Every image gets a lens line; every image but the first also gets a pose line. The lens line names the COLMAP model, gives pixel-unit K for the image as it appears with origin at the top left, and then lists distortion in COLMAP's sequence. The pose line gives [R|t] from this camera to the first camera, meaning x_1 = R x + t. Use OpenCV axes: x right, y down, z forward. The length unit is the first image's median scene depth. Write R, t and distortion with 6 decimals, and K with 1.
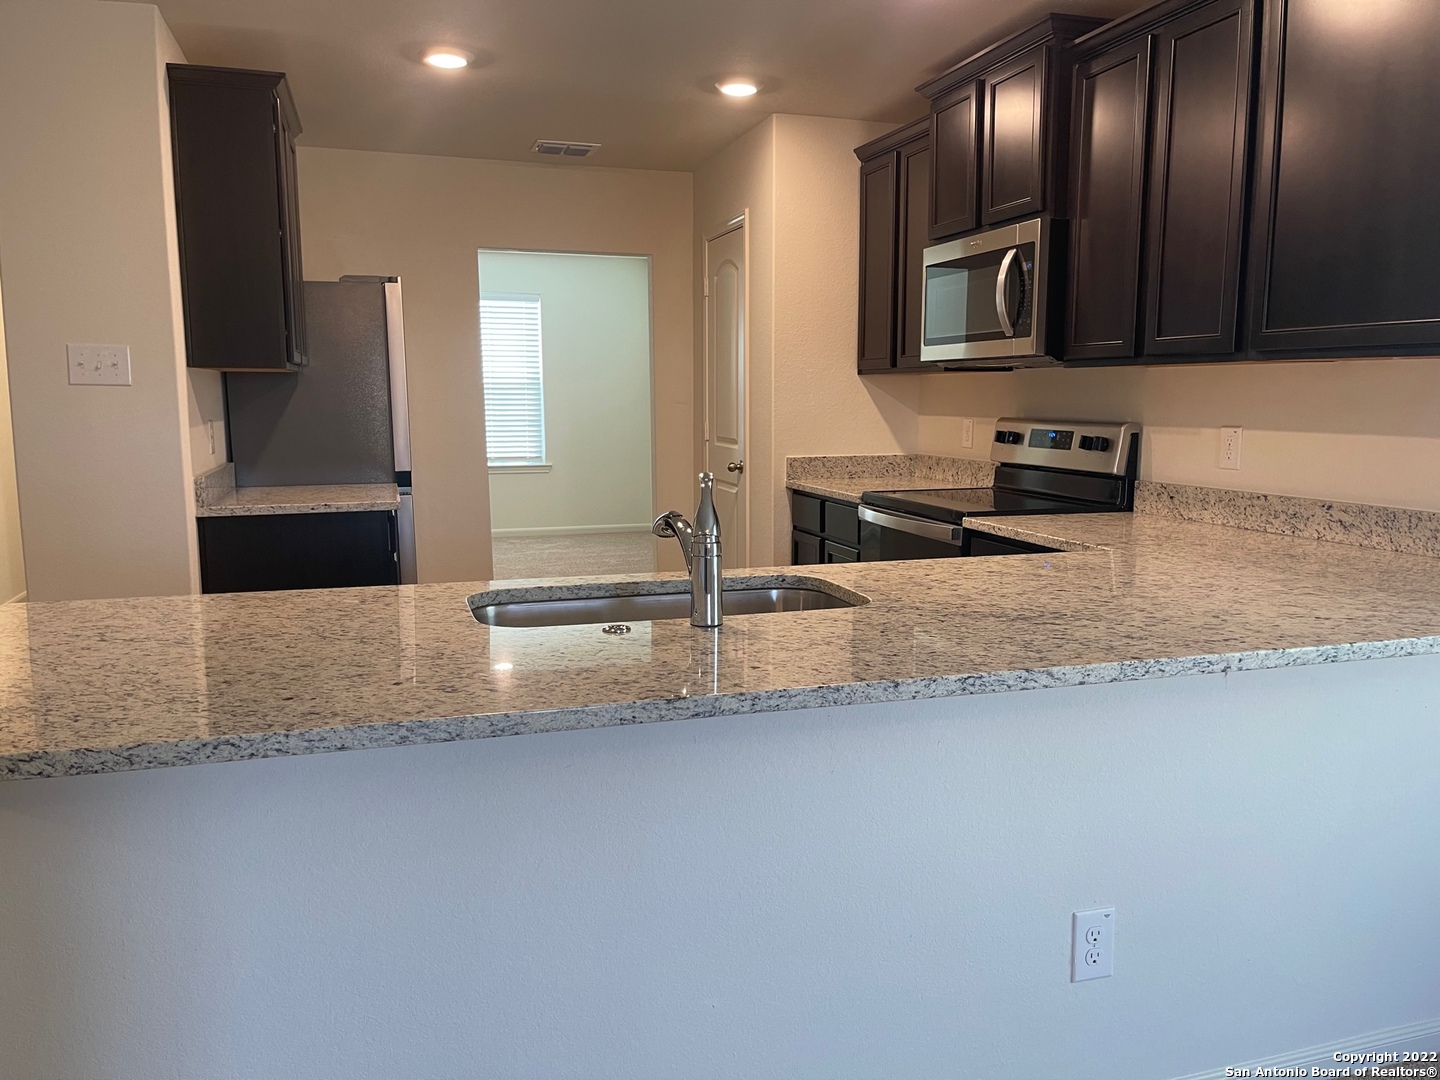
lens RADIAL K [[1097.4, 0, 714.9], [0, 1097.4, 537.3], [0, 0, 1]] dist [0.044779, -0.044201]
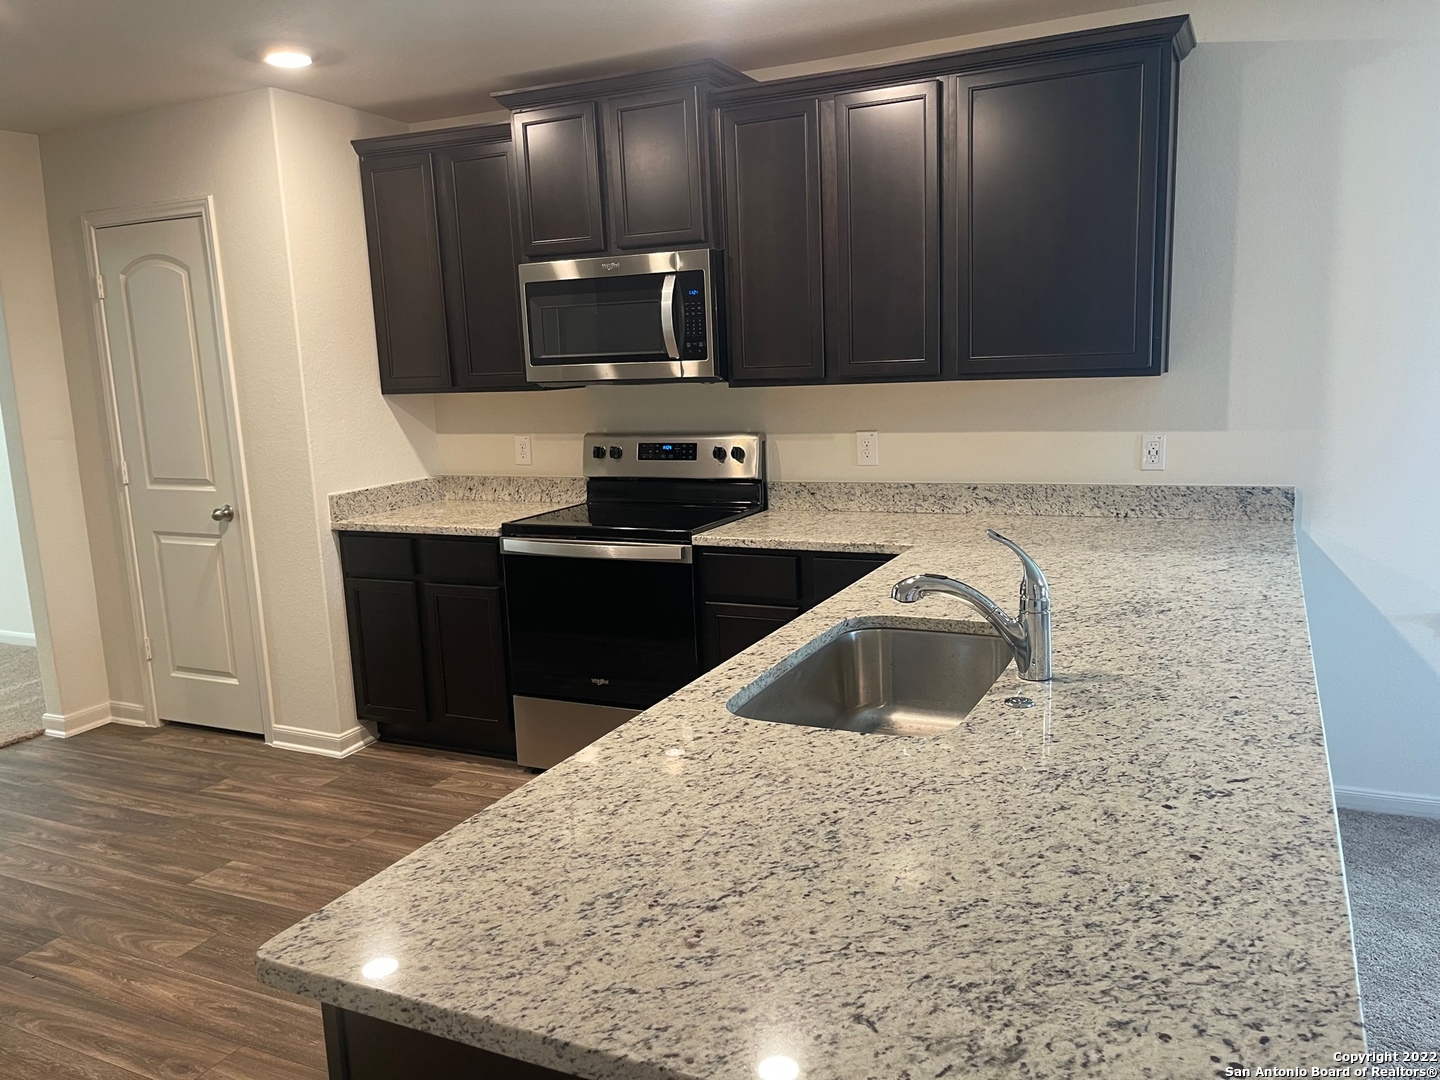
lens RADIAL K [[1097.4, 0, 719.7], [0, 1097.4, 541.5], [0, 0, 1]] dist [0.044779, -0.044201]
pose [[0.683658, -0.148401, 0.714555, -0.410971], [0.135298, 0.987907, 0.075725, -0.072503], [-0.717151, 0.044908, 0.695469, 0.216975]]
